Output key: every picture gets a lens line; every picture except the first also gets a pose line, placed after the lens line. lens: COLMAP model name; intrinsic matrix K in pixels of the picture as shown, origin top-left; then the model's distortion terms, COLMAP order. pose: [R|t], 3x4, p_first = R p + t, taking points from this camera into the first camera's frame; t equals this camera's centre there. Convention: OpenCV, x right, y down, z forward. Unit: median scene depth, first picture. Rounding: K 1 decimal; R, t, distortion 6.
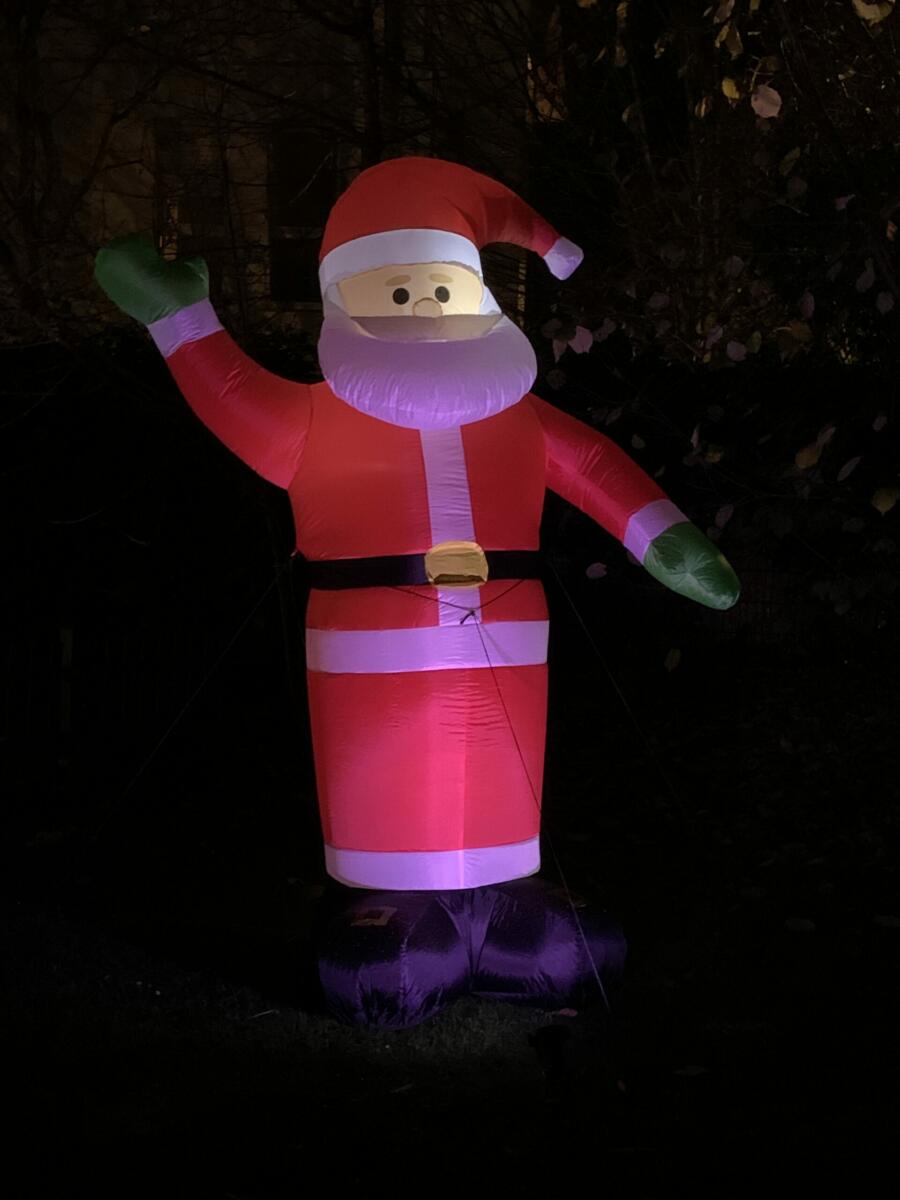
lens RADIAL K [[1529.0, 0, 450.0], [0, 1529.0, 600.0], [0, 0, 1]] dist [0.106883, -0.387780]
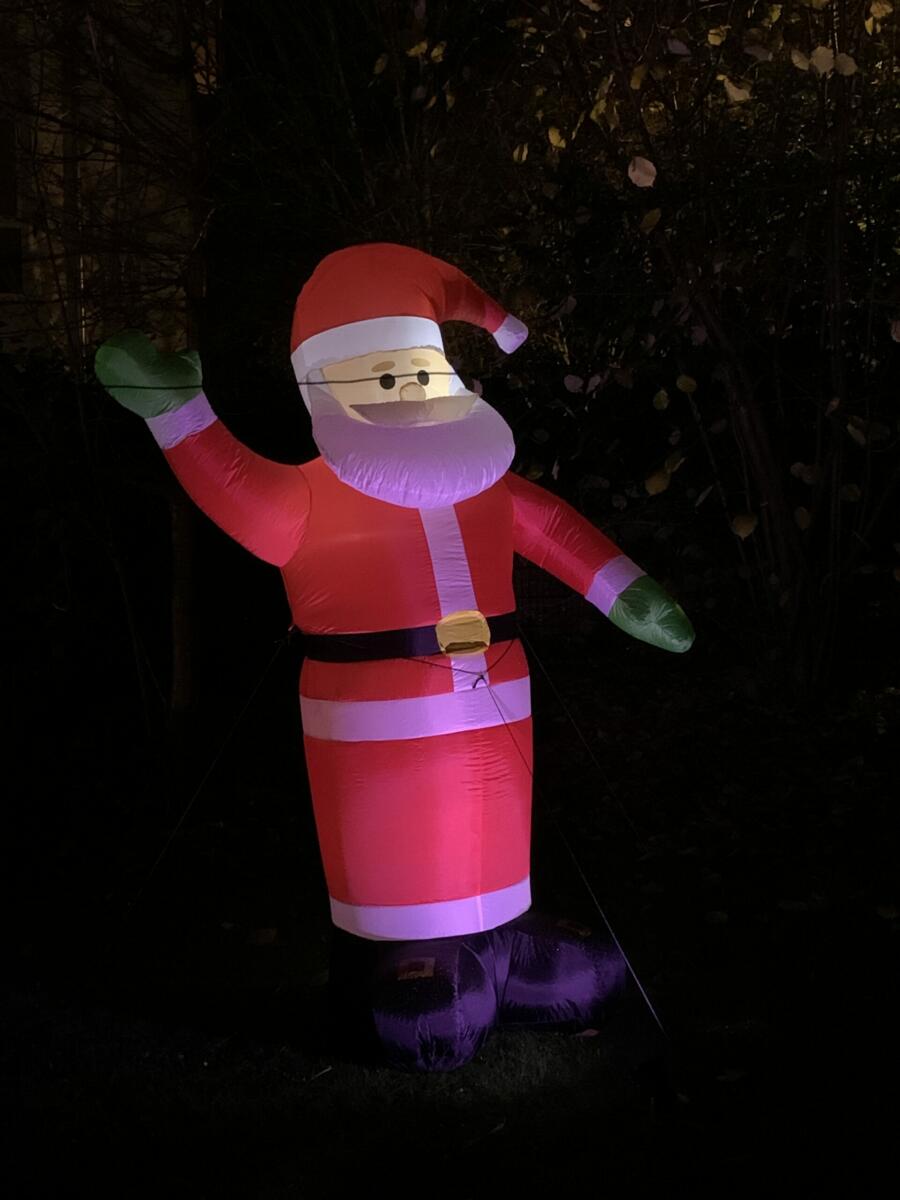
lens RADIAL K [[1529.0, 0, 450.0], [0, 1529.0, 600.0], [0, 0, 1]] dist [0.106883, -0.387780]
pose [[0.970770, -0.064903, 0.231070, -0.243338], [0.059210, 0.997749, 0.031497, -0.077925], [-0.232594, -0.016894, 0.972427, -0.040850]]
